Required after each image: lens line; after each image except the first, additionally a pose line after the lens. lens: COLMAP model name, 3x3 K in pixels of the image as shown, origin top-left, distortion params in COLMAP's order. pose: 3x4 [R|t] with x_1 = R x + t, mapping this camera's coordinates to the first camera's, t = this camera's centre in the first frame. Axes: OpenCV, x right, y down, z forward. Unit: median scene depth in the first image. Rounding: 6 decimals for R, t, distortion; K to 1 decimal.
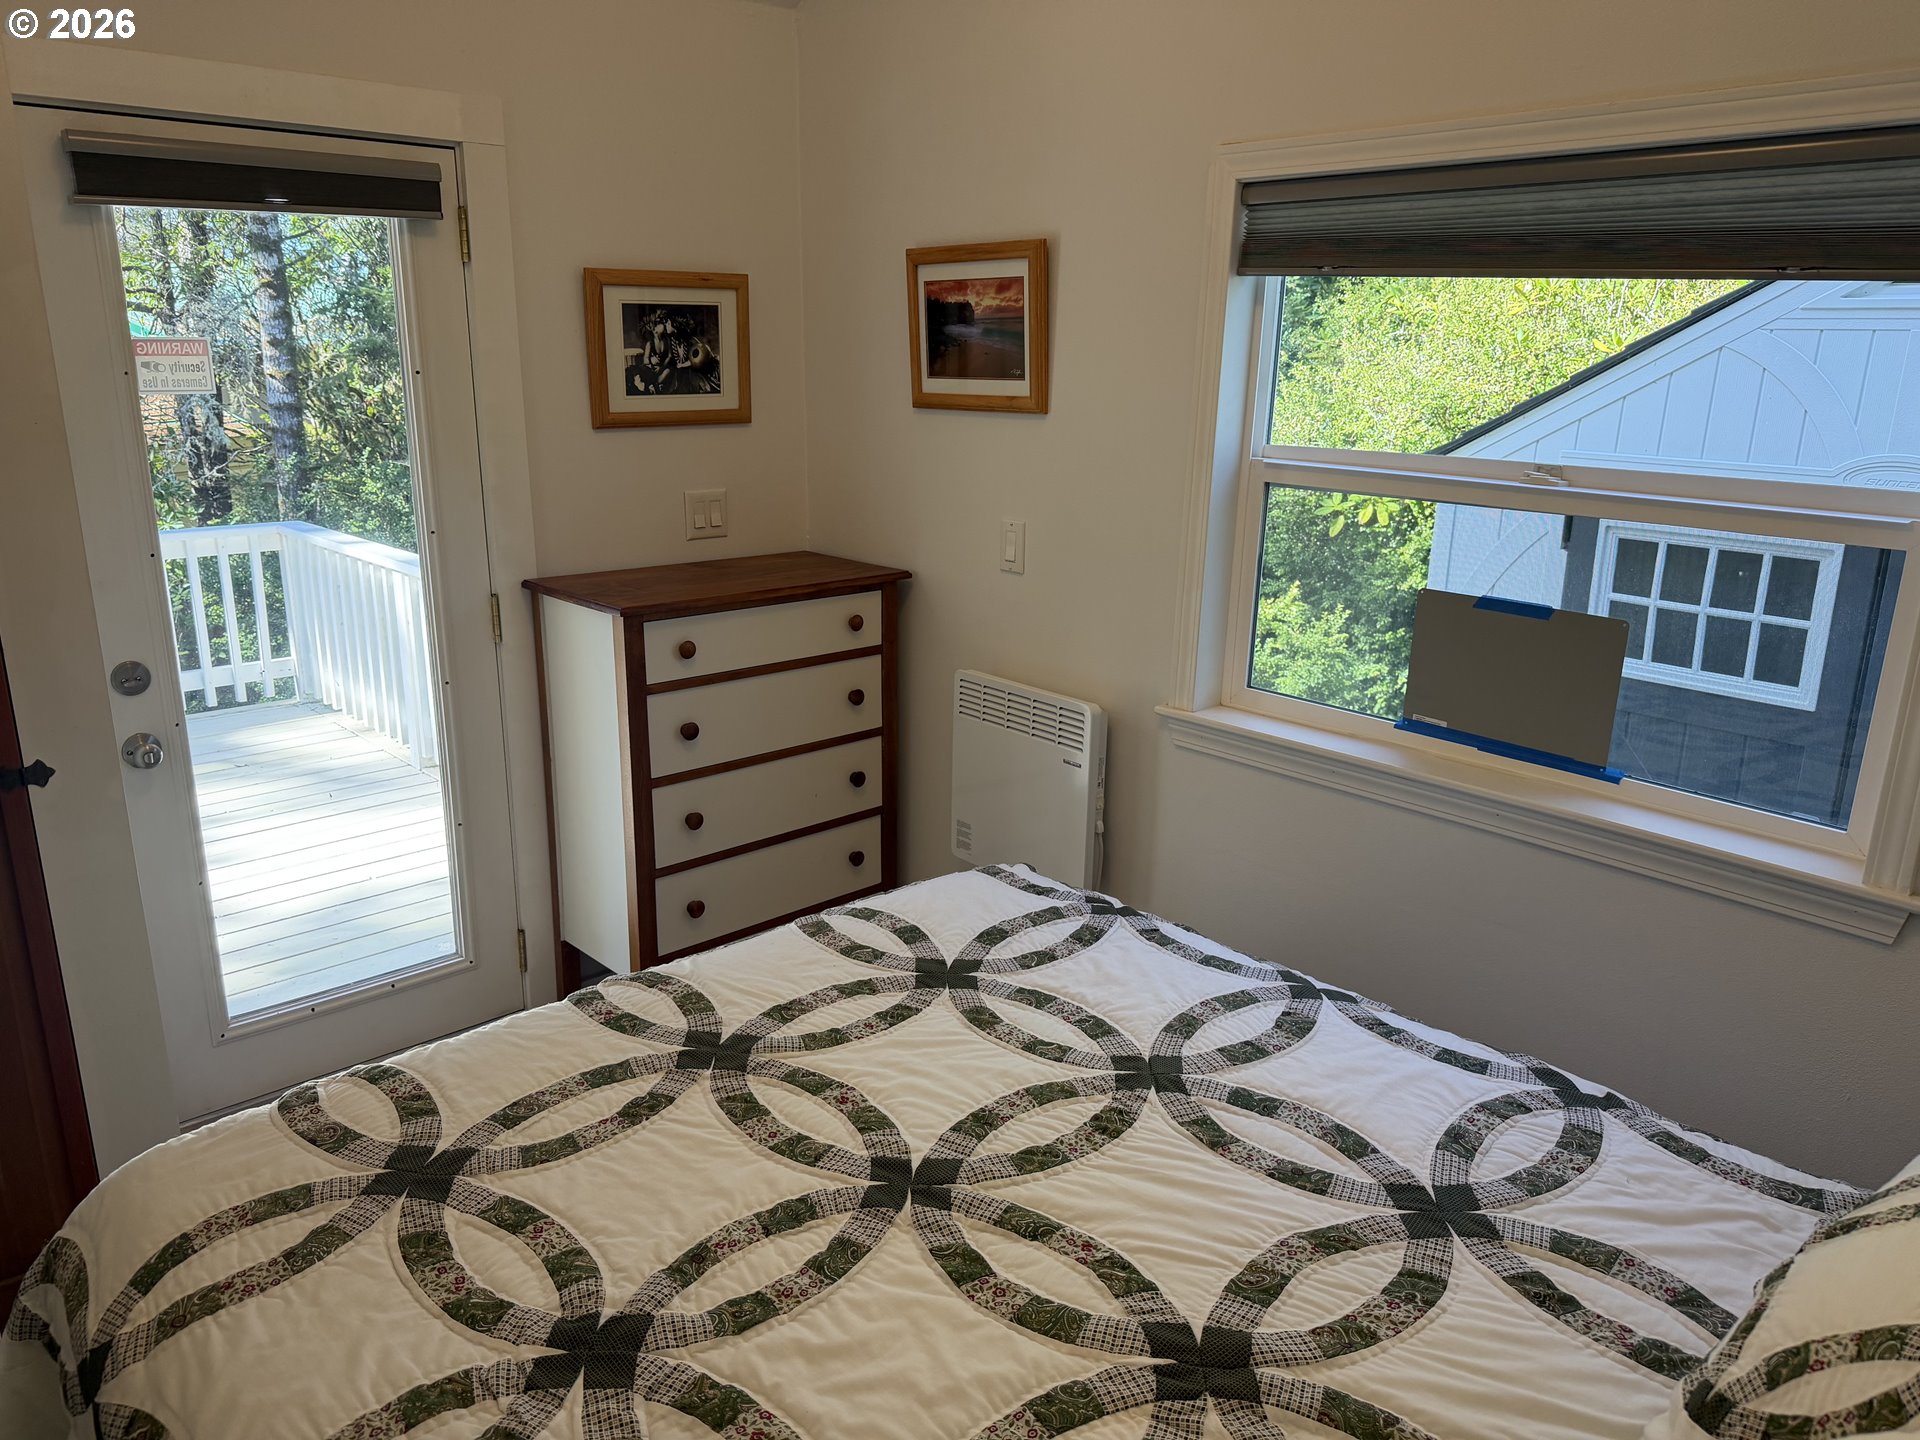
lens RADIAL K [[1327.2, 0, 960.0], [0, 1327.2, 720.0], [0, 0, 1]] dist [0.050594, -0.001997]
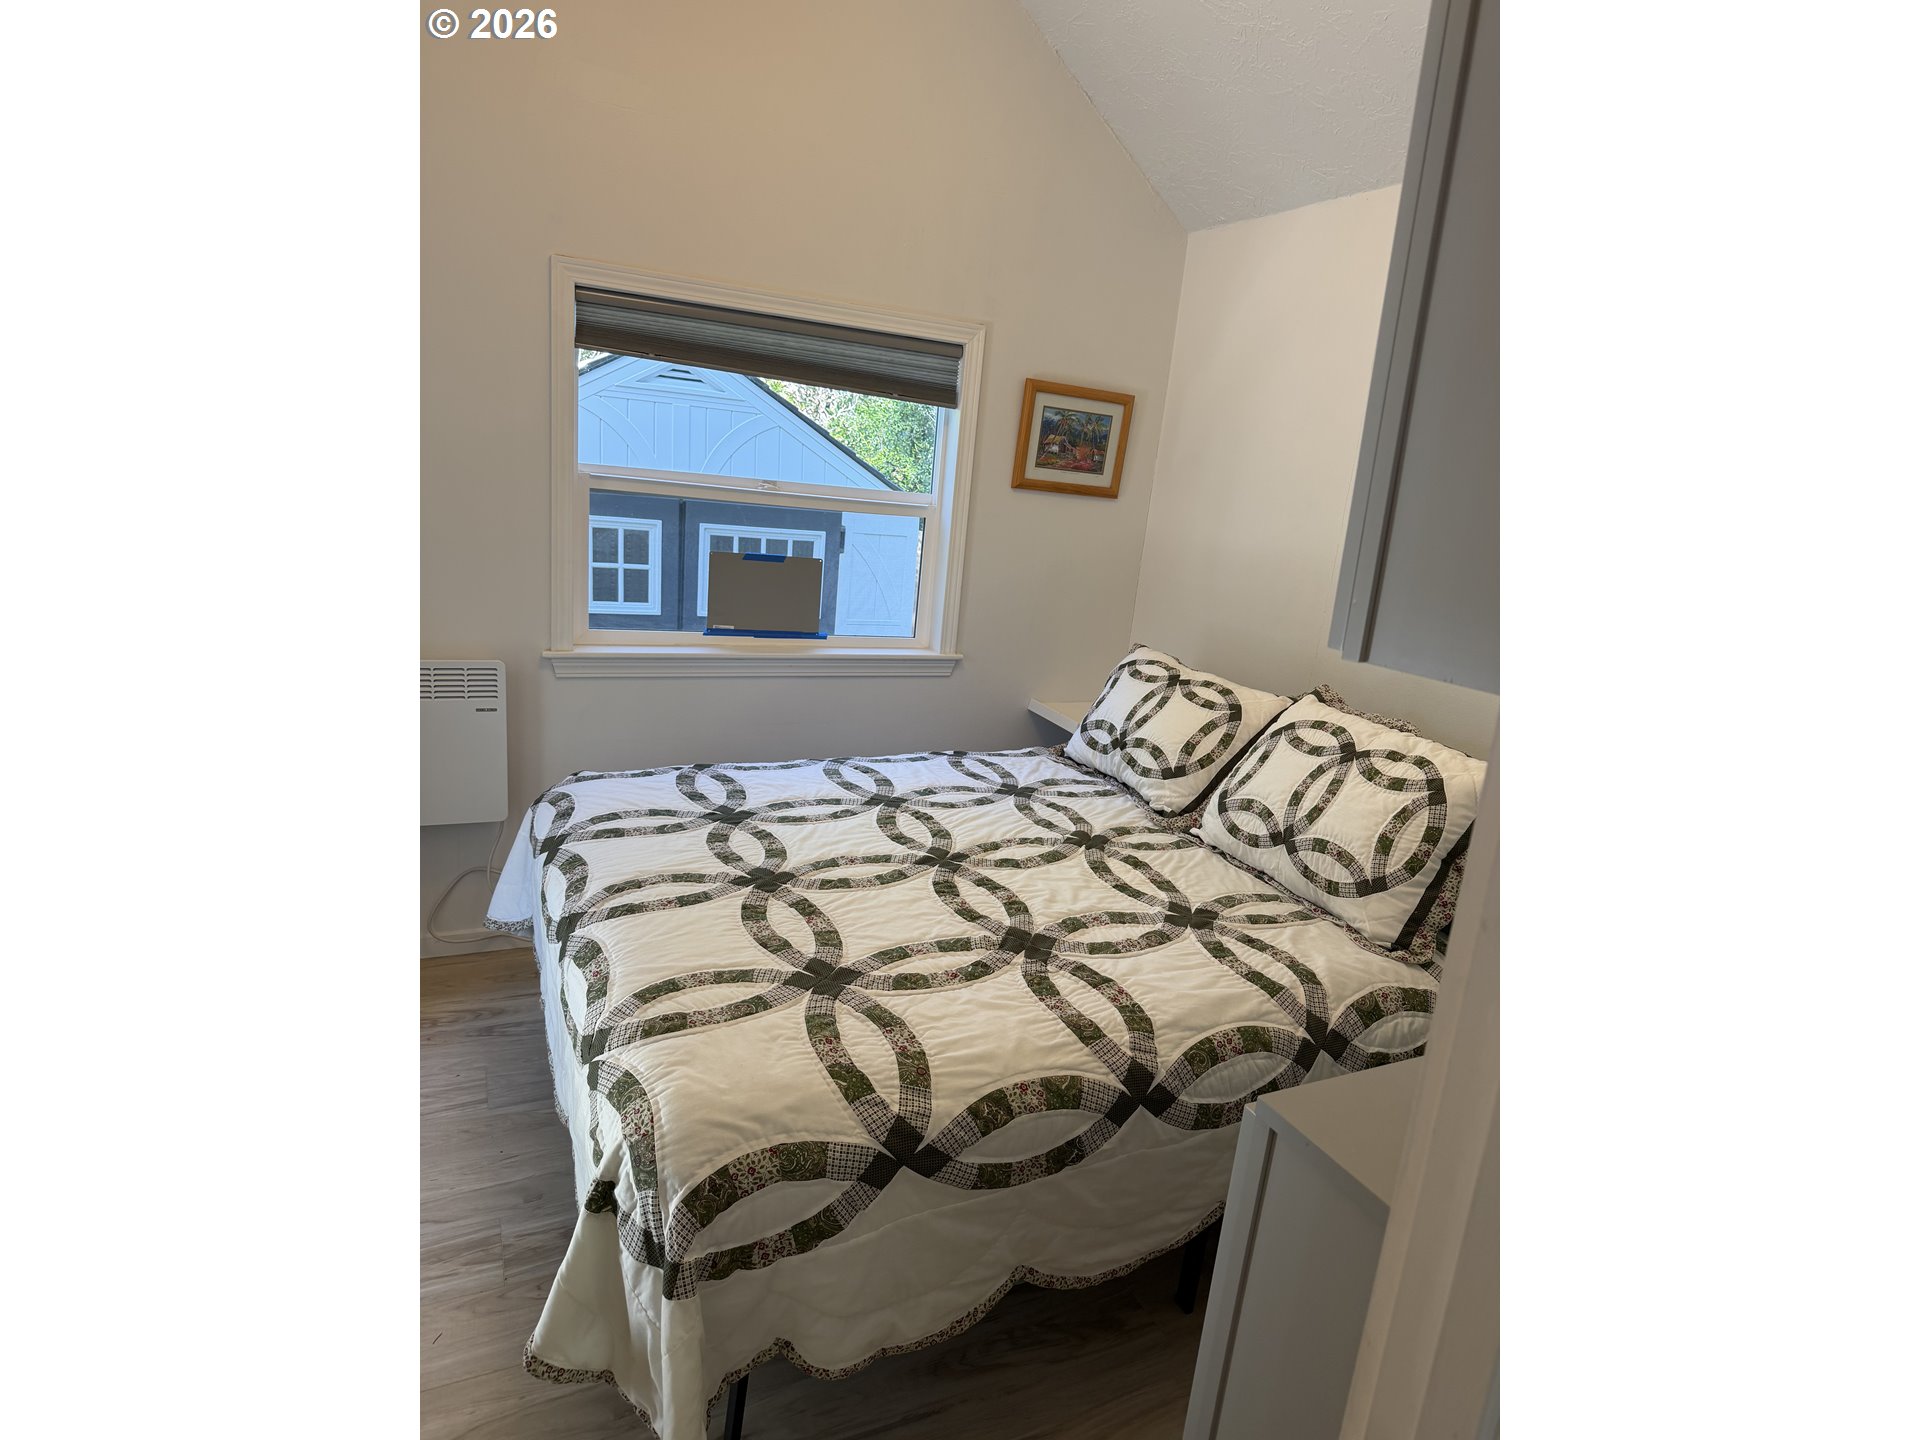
lens RADIAL K [[1025.5, 0, 960.0], [0, 1025.5, 720.0], [0, 0, 1]] dist [0.000961, -0.000031]
pose [[0.295595, -0.227161, 0.927912, -1.069814], [0.180391, 0.967116, 0.179293, -0.084072], [-0.938127, 0.114389, 0.326853, 0.376244]]
